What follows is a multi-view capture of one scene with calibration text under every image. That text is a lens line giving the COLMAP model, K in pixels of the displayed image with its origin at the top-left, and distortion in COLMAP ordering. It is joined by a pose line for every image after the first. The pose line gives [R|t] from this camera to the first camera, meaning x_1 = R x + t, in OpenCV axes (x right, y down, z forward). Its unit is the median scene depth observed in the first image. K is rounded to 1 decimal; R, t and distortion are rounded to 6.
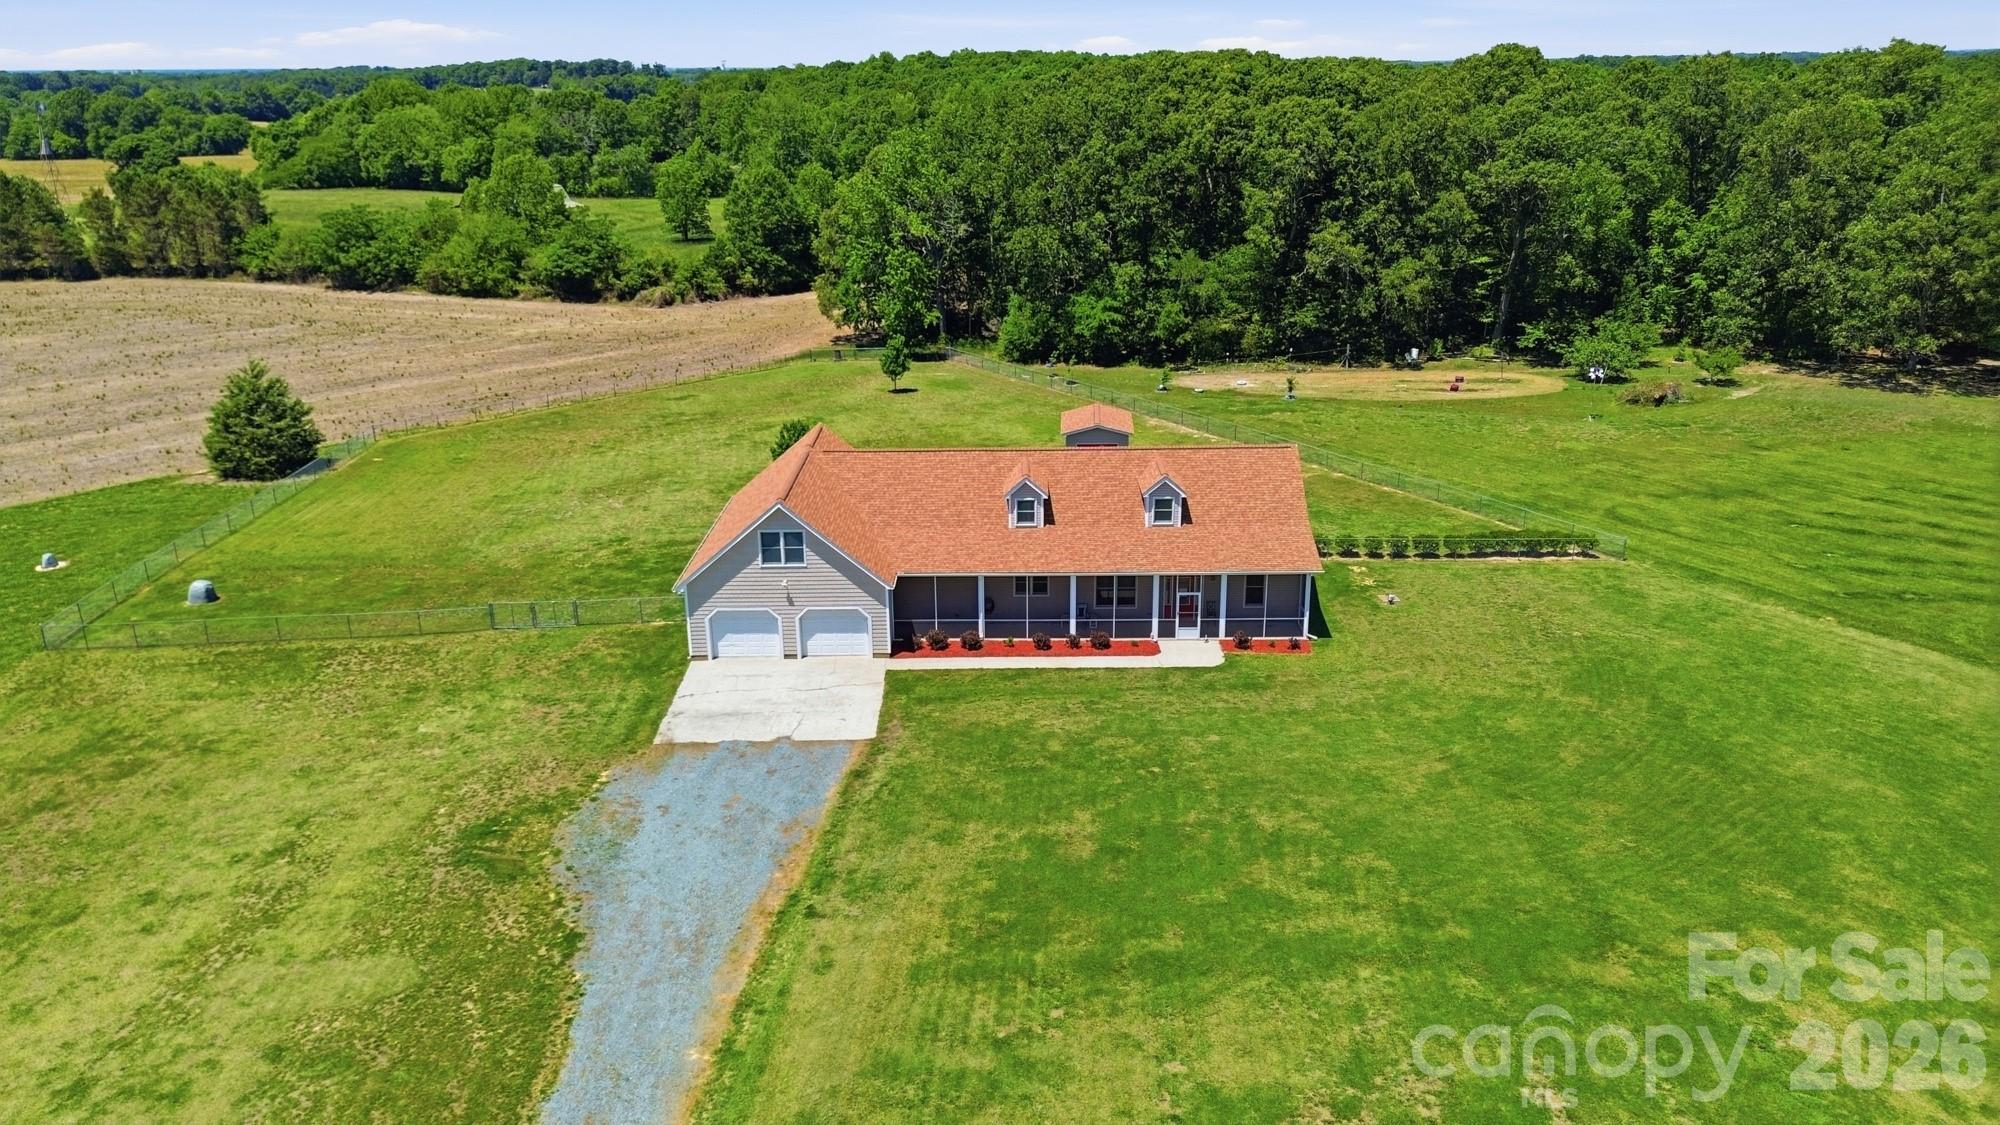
lens RADIAL K [[1430.8, 0, 1009.9], [0, 1430.8, 559.5], [0, 0, 1]] dist [0.054010, -0.030436]
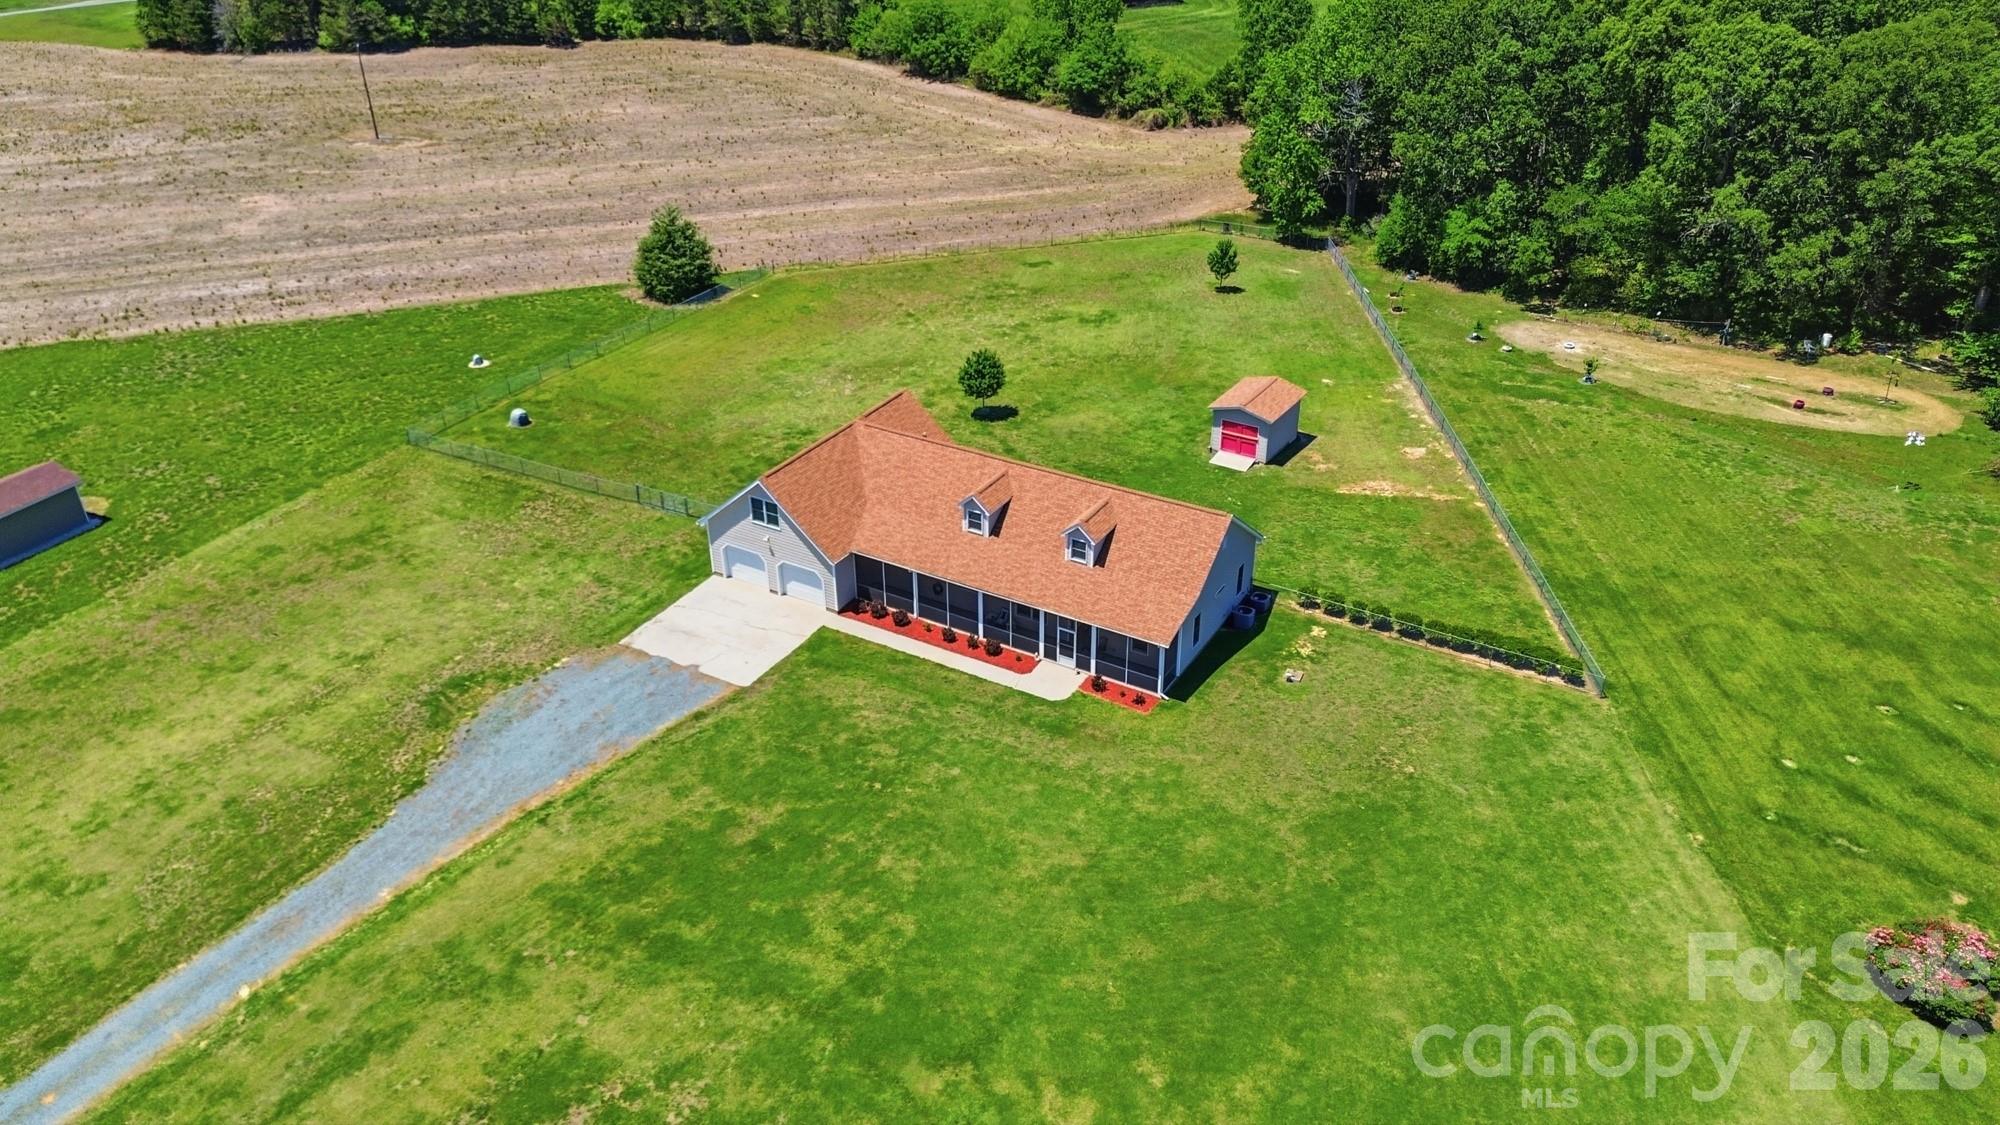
lens RADIAL K [[1430.8, 0, 1004.9], [0, 1430.8, 569.1], [0, 0, 1]] dist [0.054010, -0.030436]
pose [[0.863503, 0.259852, -0.432249, 0.277292], [-0.168120, 0.956340, 0.239061, -0.141537], [0.475497, -0.133760, 0.869489, -0.003686]]
